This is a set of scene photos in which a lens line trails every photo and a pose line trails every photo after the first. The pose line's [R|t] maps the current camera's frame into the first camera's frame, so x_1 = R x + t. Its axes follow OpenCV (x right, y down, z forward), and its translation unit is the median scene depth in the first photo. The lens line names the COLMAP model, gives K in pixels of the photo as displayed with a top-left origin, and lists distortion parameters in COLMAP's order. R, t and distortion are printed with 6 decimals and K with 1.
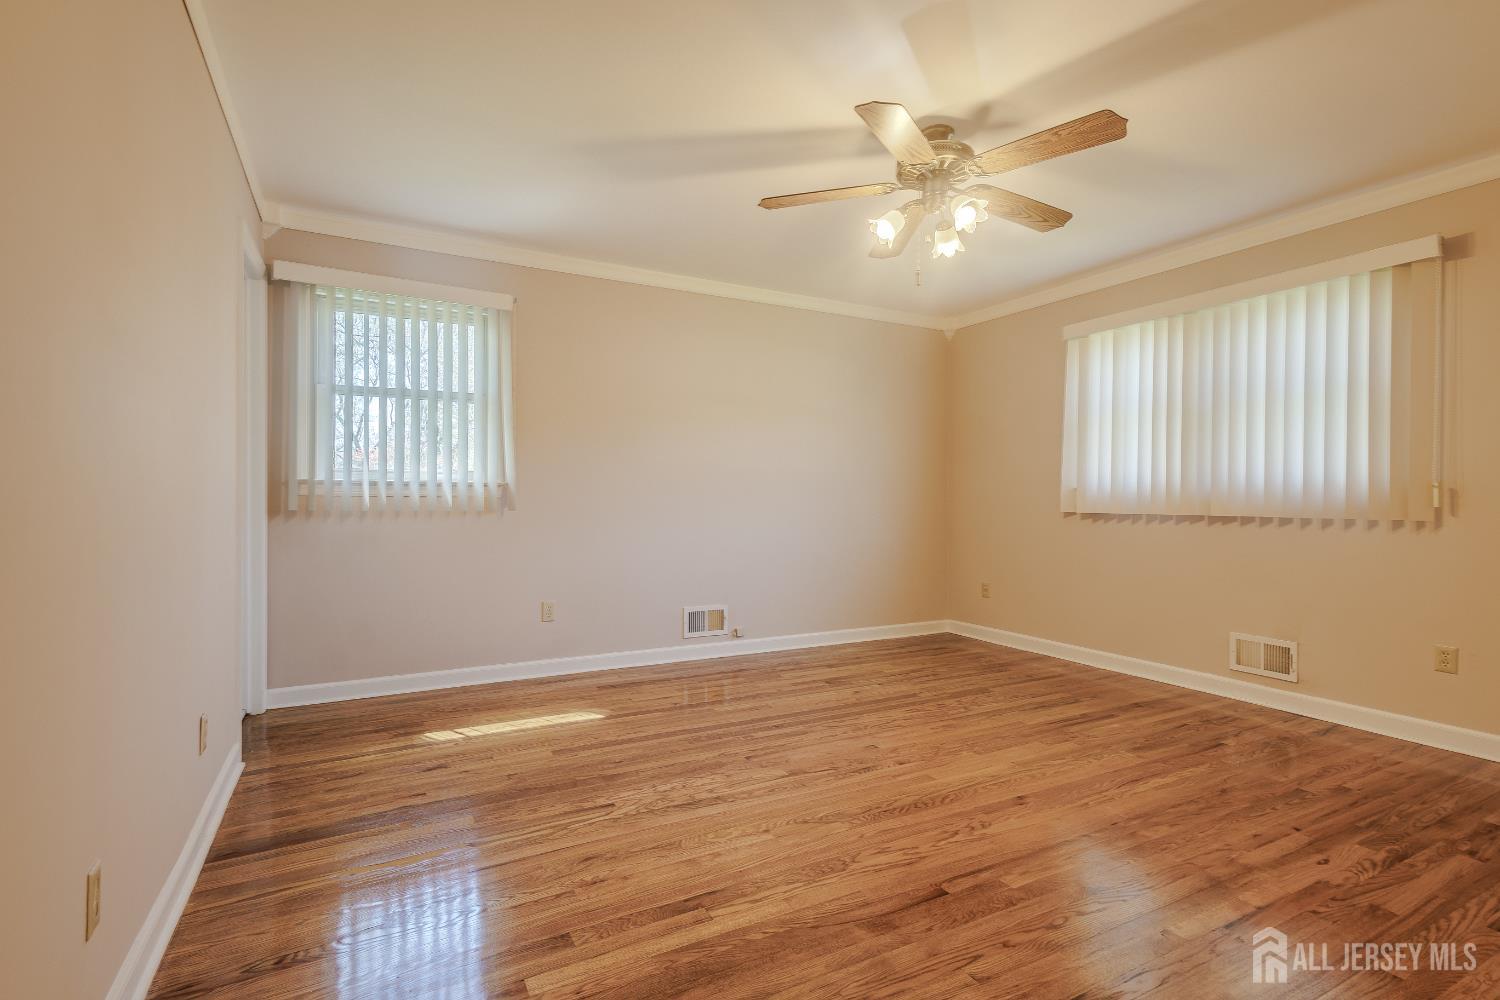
lens RADIAL K [[703.7, 0, 749.5], [0, 703.7, 494.2], [0, 0, 1]] dist [0.003999, -0.000325]
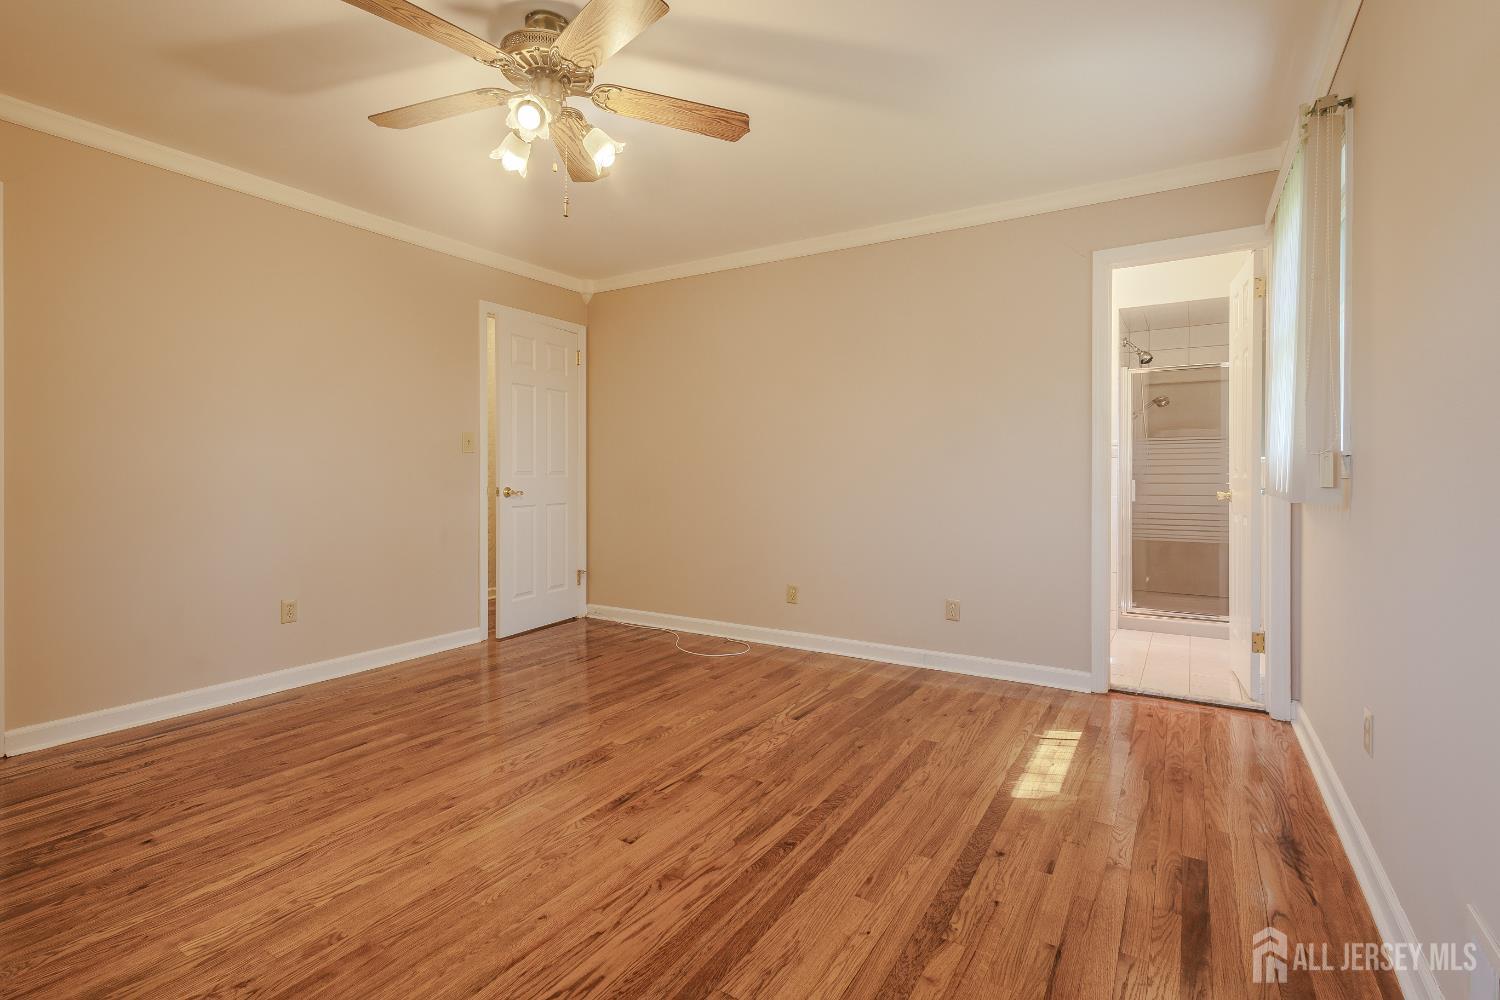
lens RADIAL K [[703.7, 0, 749.3], [0, 703.7, 492.8], [0, 0, 1]] dist [0.003999, -0.000325]
pose [[-0.863751, 0.008078, -0.503854, 0.433780], [-0.005510, 0.999660, 0.025473, -0.006444], [0.503888, 0.024779, -0.863413, 1.698630]]
